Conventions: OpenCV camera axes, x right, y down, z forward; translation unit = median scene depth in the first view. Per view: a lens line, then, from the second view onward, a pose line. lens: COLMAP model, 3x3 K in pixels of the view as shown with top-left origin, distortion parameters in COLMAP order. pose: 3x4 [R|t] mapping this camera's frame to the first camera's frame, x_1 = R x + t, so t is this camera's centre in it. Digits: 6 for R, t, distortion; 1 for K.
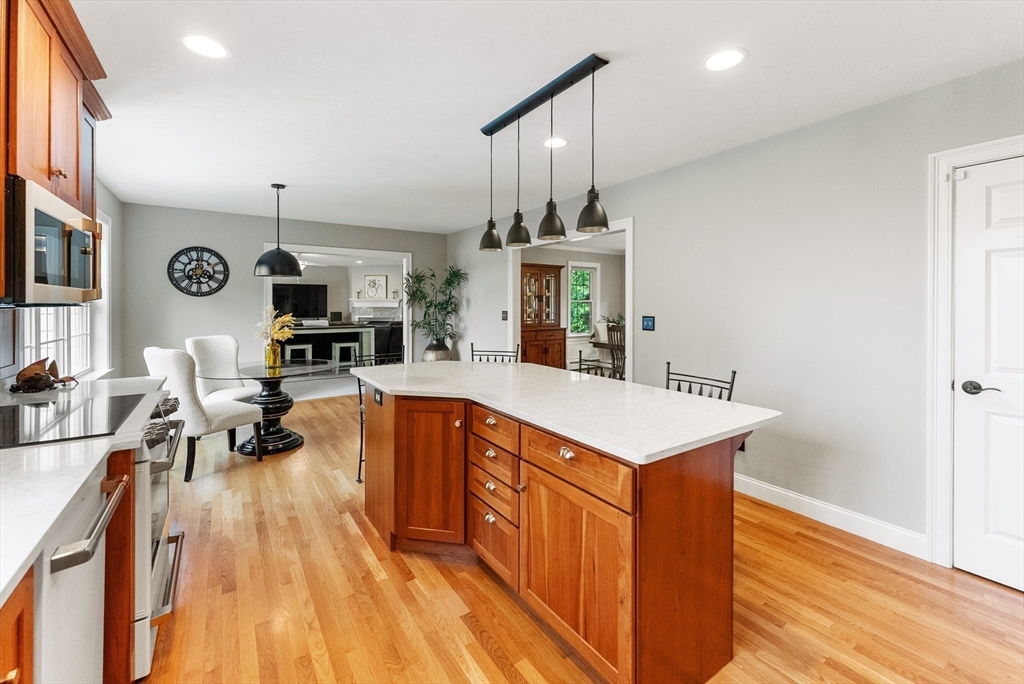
lens RADIAL K [[425.4, 0, 508.3], [0, 425.4, 306.7], [0, 0, 1]] dist [-0.000053, -0.000174]
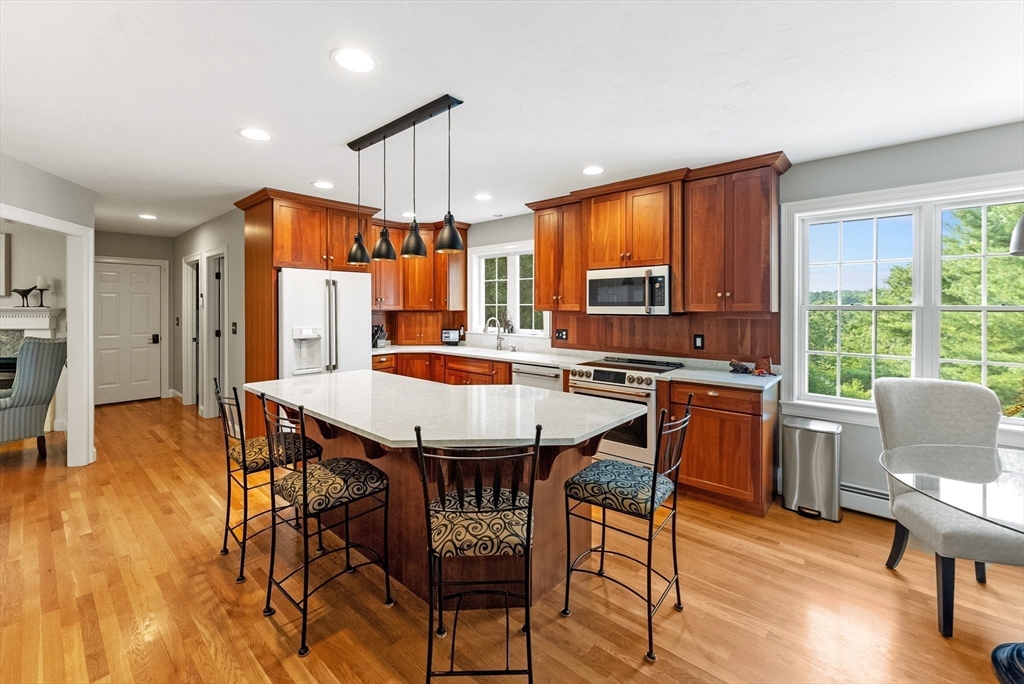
lens RADIAL K [[424.2, 0, 506.9], [0, 424.2, 313.0], [0, 0, 1]] dist [0.000234, 0.000005]
pose [[-0.969031, 0.002679, -0.246925, 0.034162], [-0.002590, 0.999776, 0.021012, -0.024062], [0.246926, 0.021001, -0.968807, 1.244026]]
